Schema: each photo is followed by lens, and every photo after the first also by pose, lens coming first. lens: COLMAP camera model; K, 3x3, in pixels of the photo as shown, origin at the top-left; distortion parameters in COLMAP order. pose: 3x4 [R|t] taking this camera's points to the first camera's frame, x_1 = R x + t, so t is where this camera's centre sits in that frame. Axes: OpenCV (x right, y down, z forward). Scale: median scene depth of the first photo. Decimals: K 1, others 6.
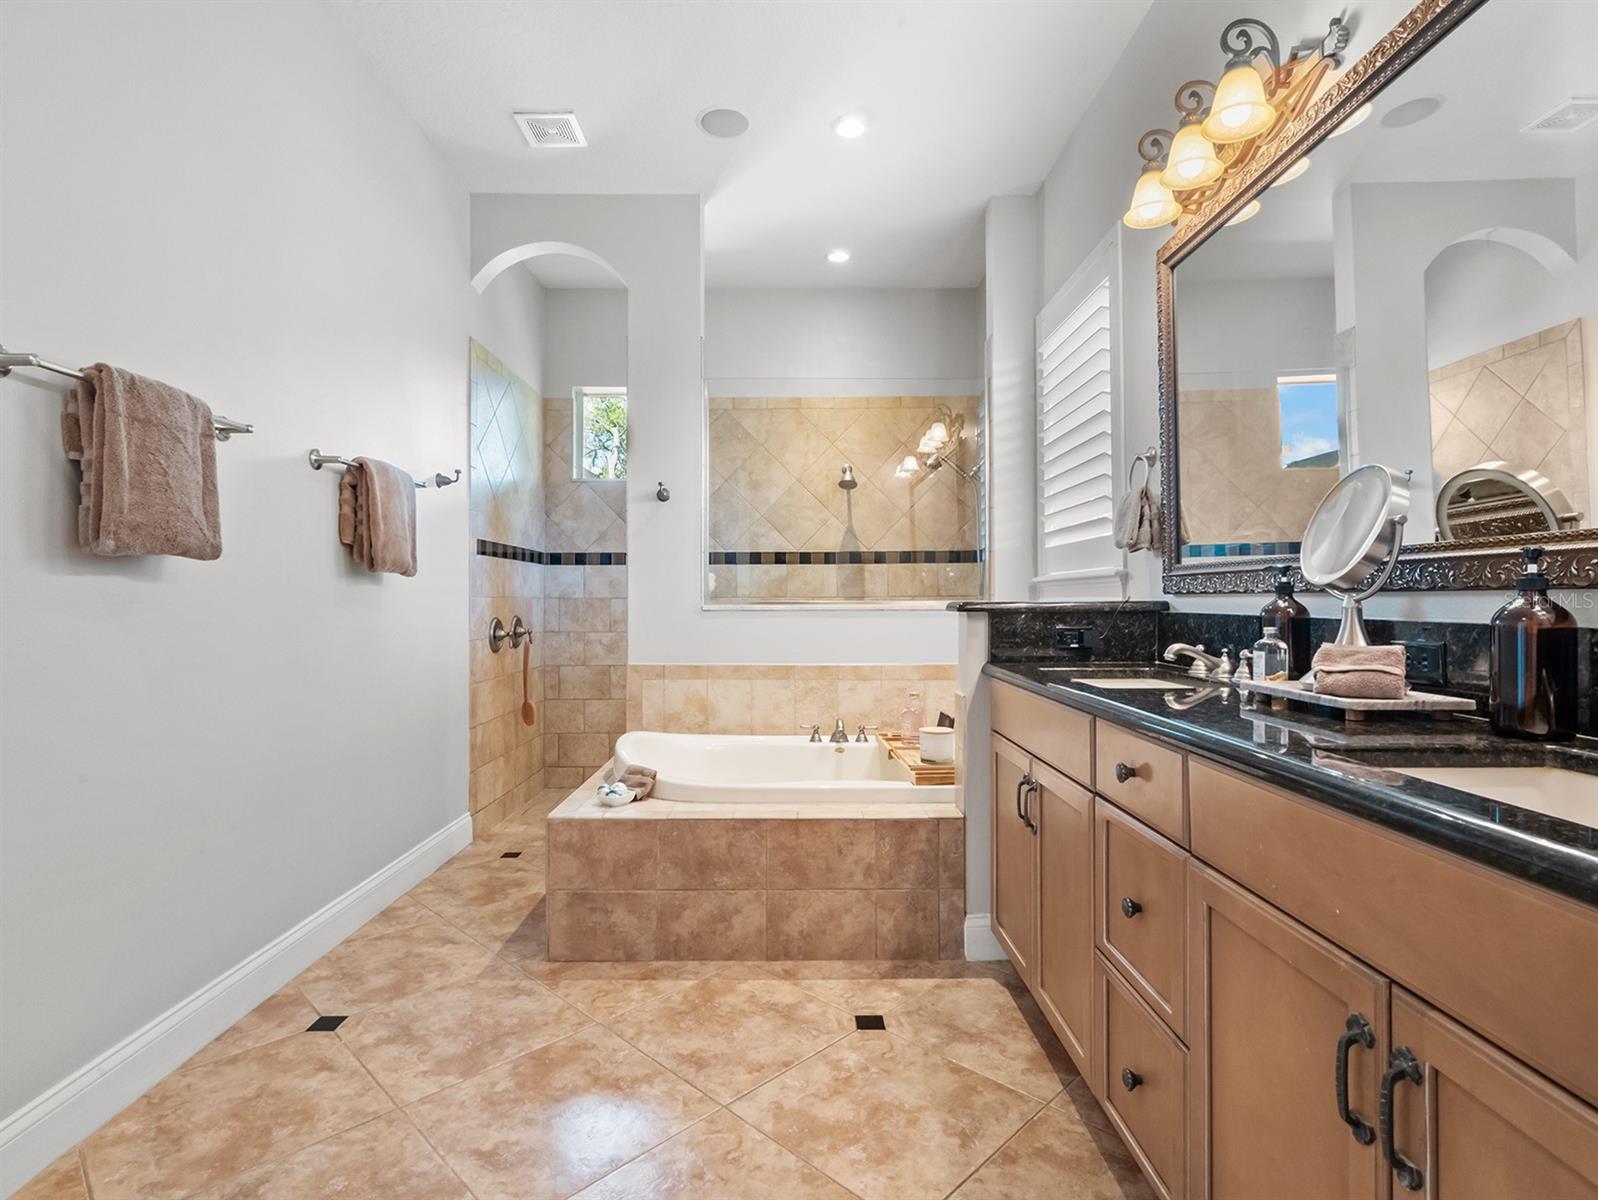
lens RADIAL K [[818.0, 0, 792.3], [0, 818.0, 589.6], [0, 0, 1]] dist [-0.003698, 0.002237]
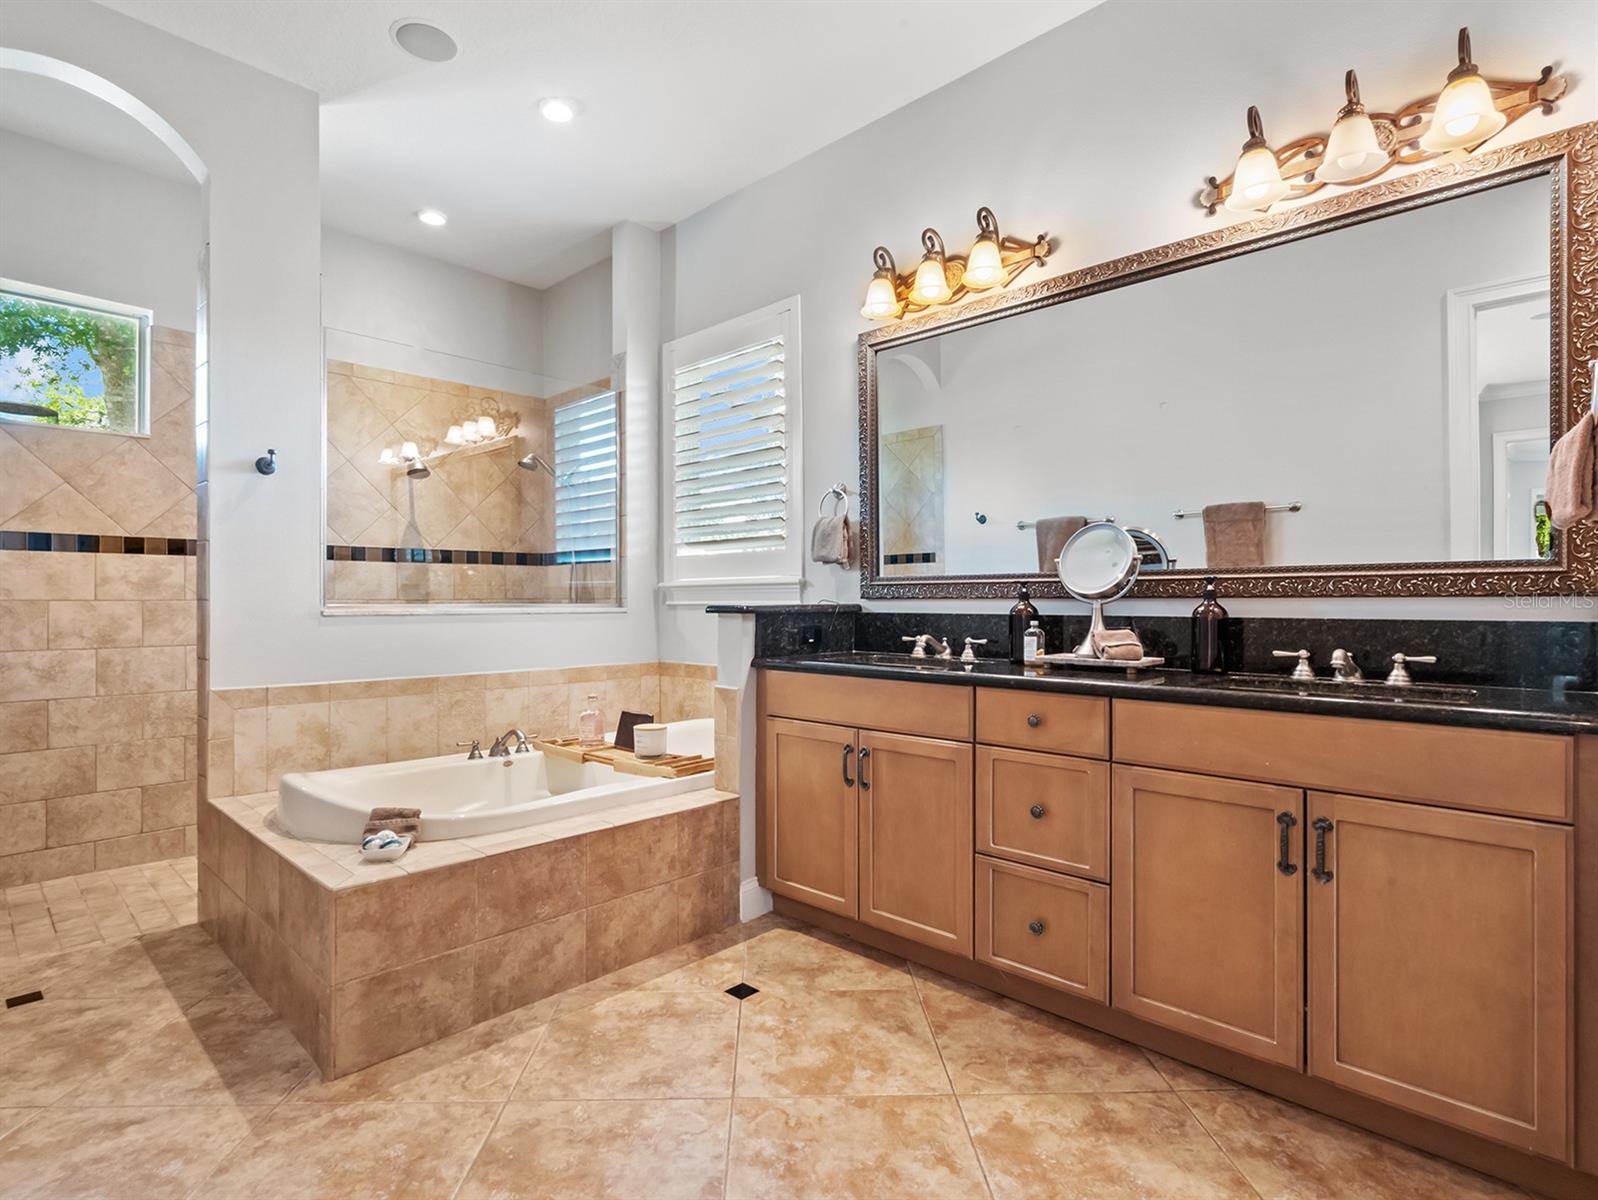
lens RADIAL K [[817.5, 0, 788.4], [0, 817.5, 595.7], [0, 0, 1]] dist [-0.004391, 0.002307]
pose [[0.692025, 0.007596, 0.721833, -0.557164], [-0.010009, 0.999949, -0.000927, 0.002799], [-0.721804, -0.006583, 0.692066, 0.175873]]
